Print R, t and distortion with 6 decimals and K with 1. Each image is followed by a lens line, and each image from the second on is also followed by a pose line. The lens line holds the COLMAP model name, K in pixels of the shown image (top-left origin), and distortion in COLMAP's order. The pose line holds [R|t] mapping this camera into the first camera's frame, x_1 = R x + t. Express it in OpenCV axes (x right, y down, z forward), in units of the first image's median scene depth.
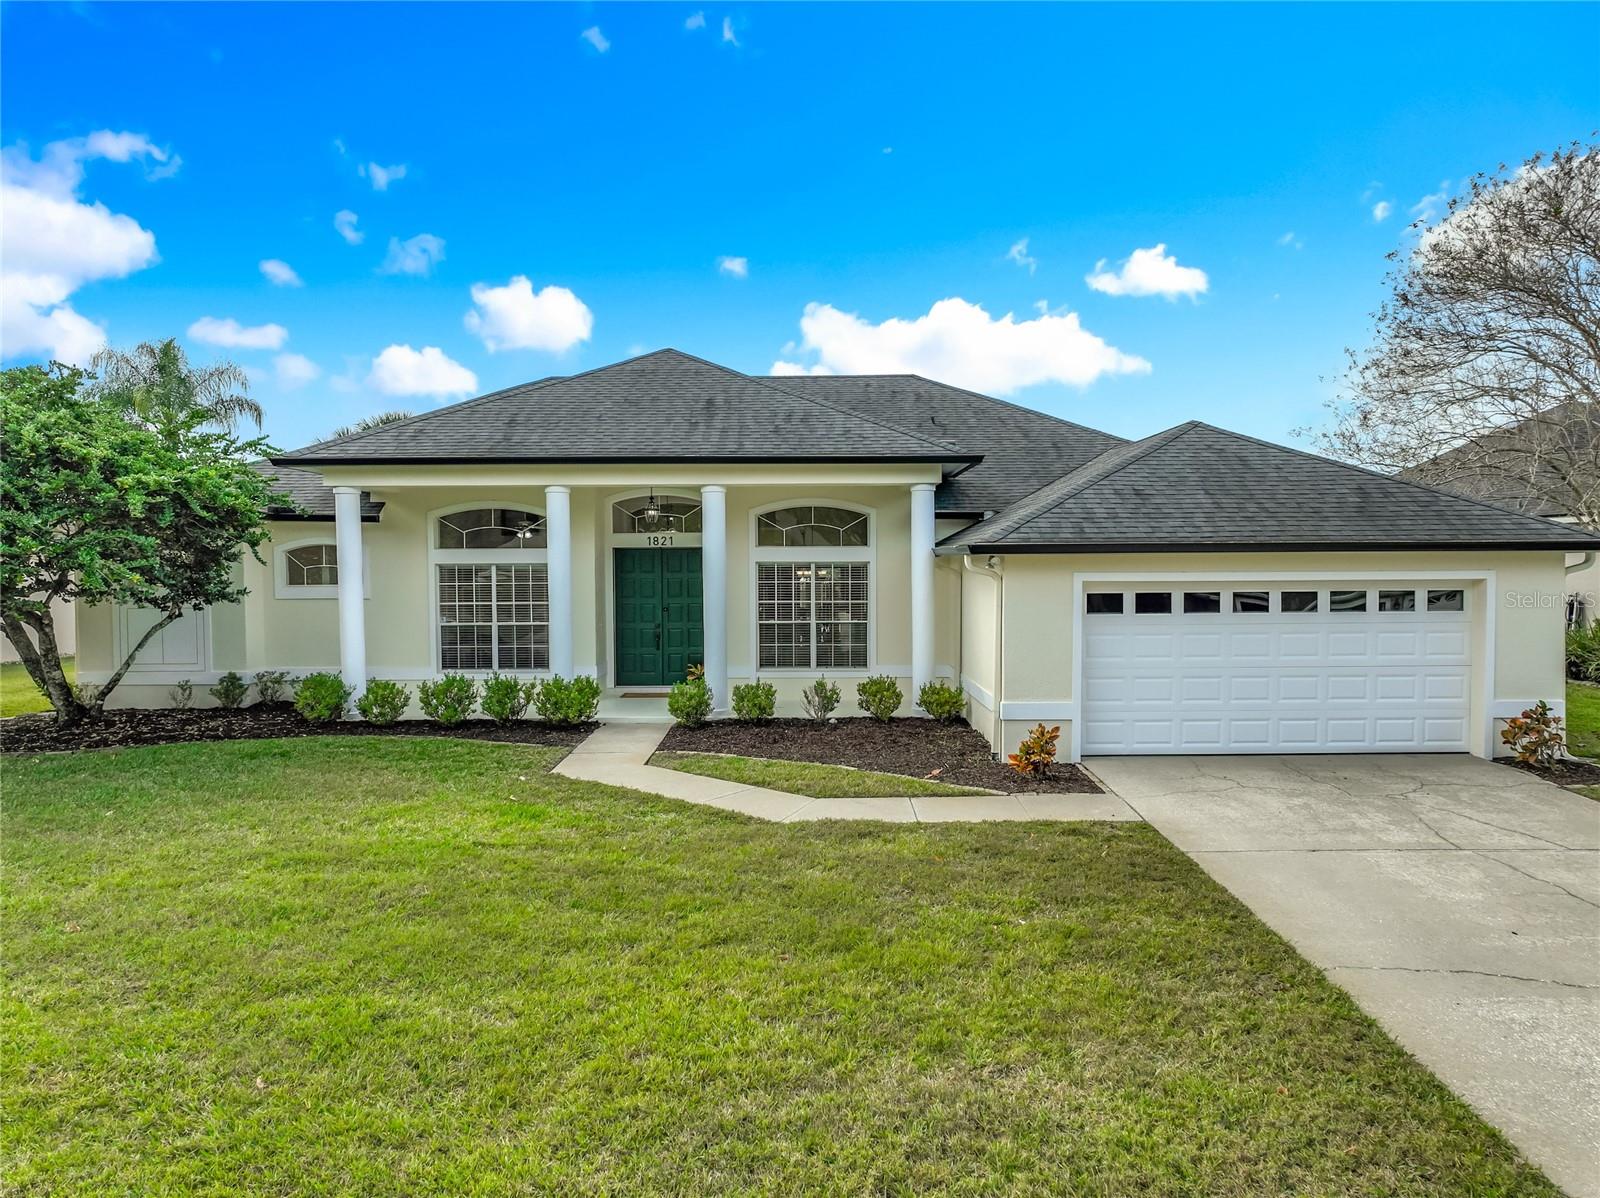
lens RADIAL K [[1158.8, 0, 789.6], [0, 1158.8, 597.8], [0, 0, 1]] dist [0.011406, 0.006509]
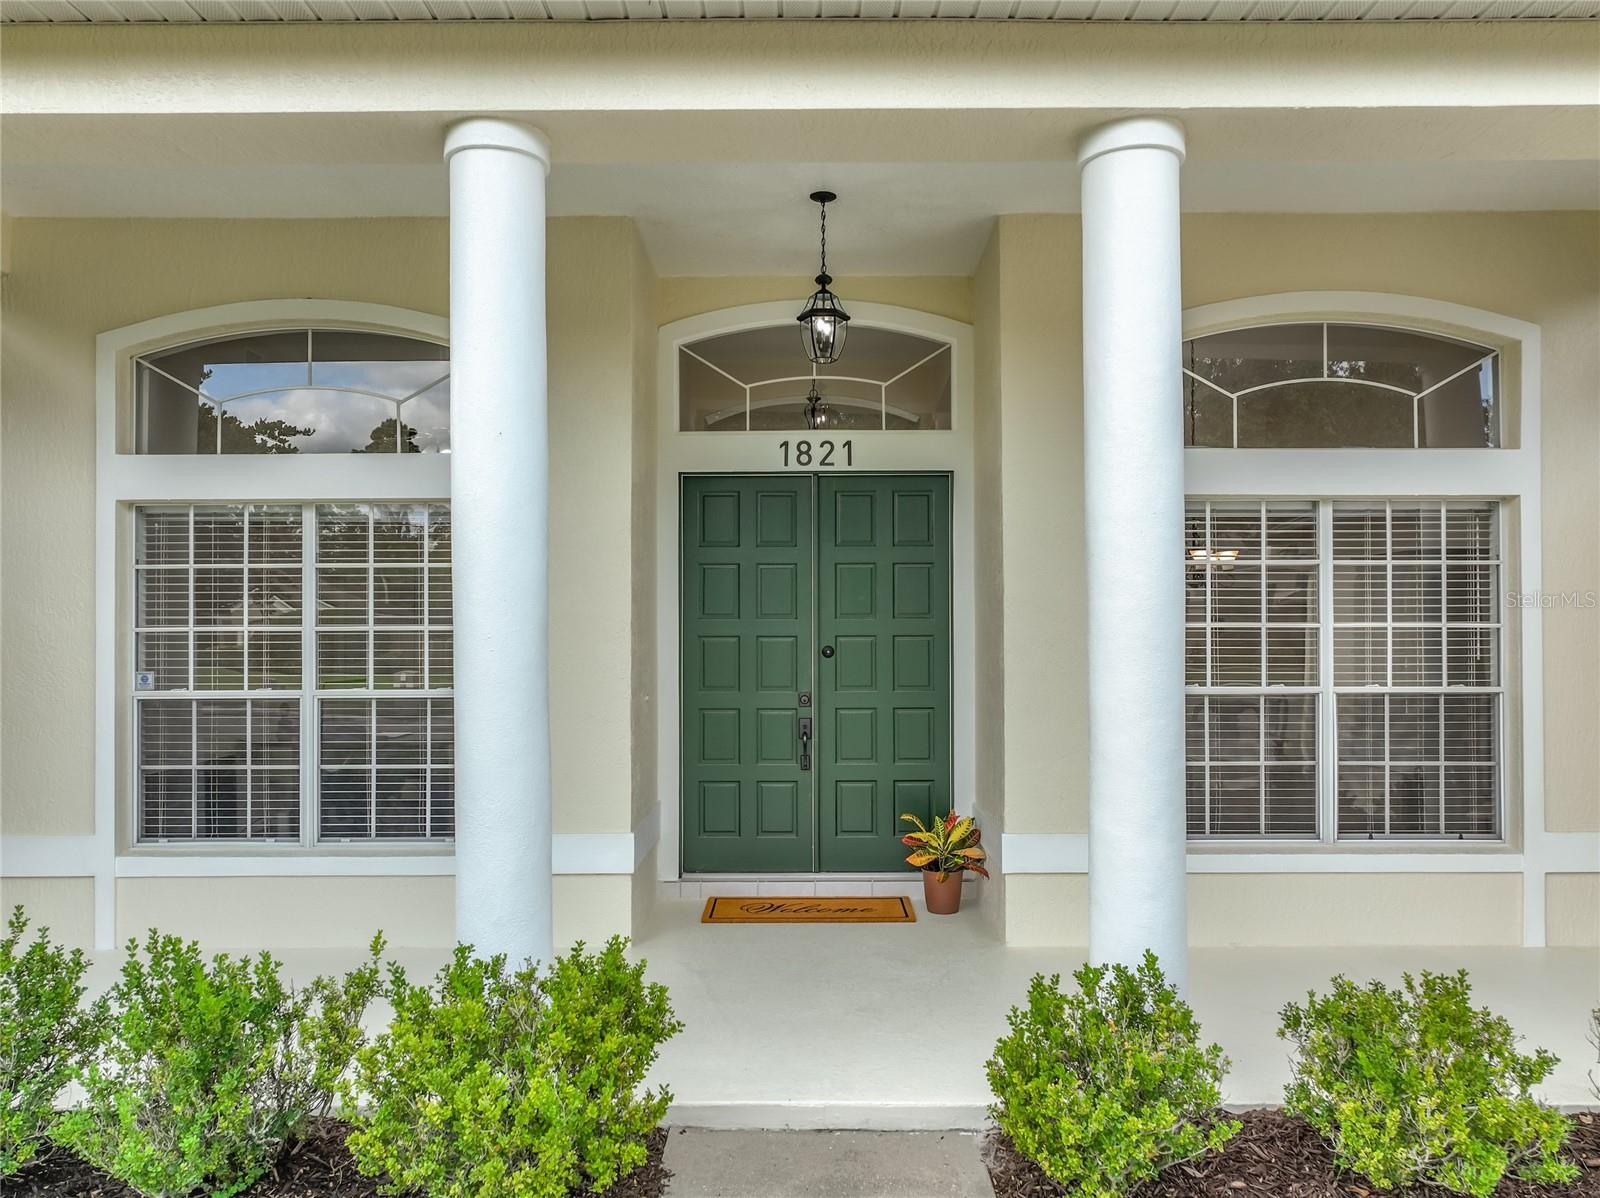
lens RADIAL K [[1122.2, 0, 806.2], [0, 1122.2, 605.8], [0, 0, 1]] dist [-0.025158, 0.000746]
pose [[0.999944, 0.000742, -0.010550, -0.120020], [-0.001233, 0.998913, -0.046596, 0.012837], [0.010504, 0.046606, 0.998858, 0.721994]]
